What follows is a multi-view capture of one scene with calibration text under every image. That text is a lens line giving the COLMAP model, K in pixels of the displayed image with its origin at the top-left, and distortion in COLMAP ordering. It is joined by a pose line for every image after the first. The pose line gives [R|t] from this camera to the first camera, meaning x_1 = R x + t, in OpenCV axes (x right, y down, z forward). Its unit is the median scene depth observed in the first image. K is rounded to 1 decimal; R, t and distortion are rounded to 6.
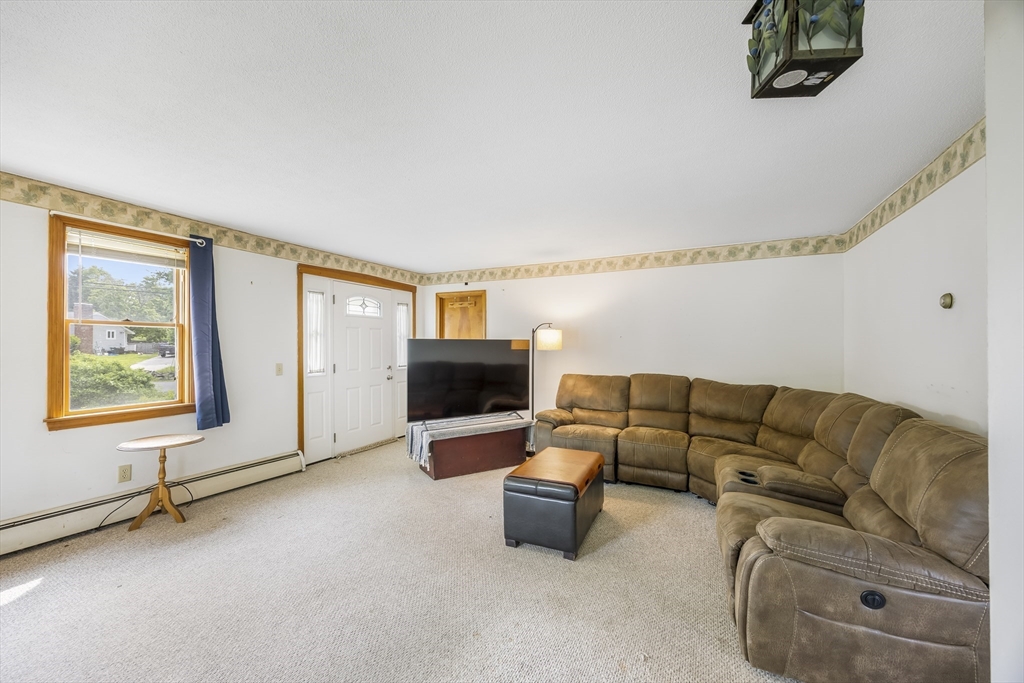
lens RADIAL K [[393.9, 0, 513.6], [0, 393.9, 342.7], [0, 0, 1]] dist [0.000190, 0.000037]
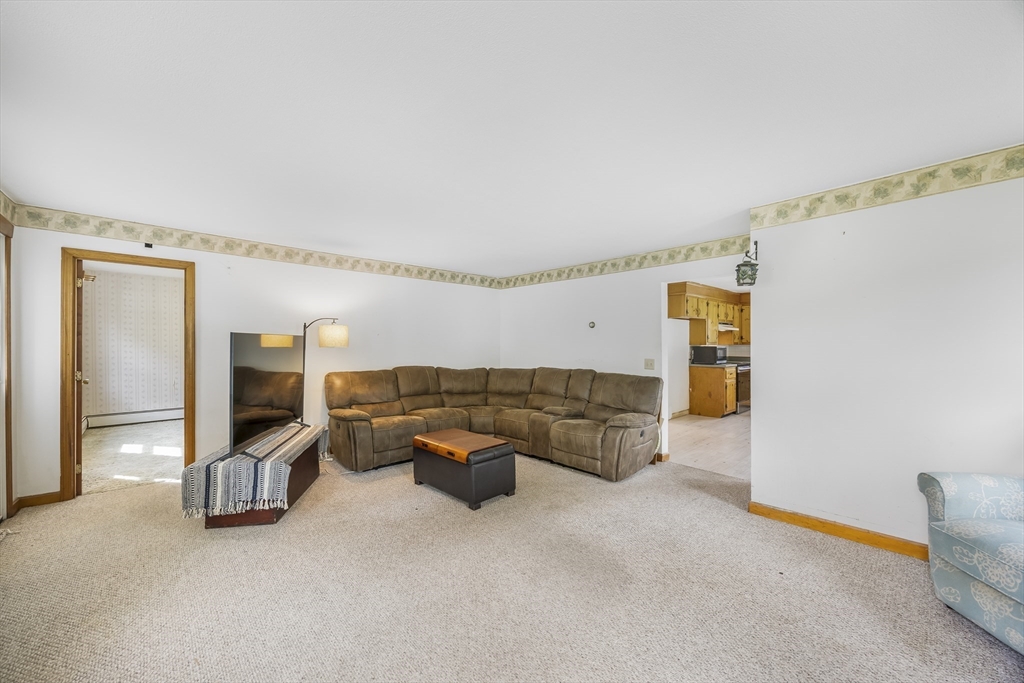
lens RADIAL K [[393.9, 0, 514.1], [0, 393.9, 340.3], [0, 0, 1]] dist [0.000190, 0.000037]
pose [[0.350360, 0.004107, 0.936606, -0.668796], [-0.010489, 0.999945, -0.000462, -0.001987], [-0.936556, -0.009662, 0.350384, 0.286844]]
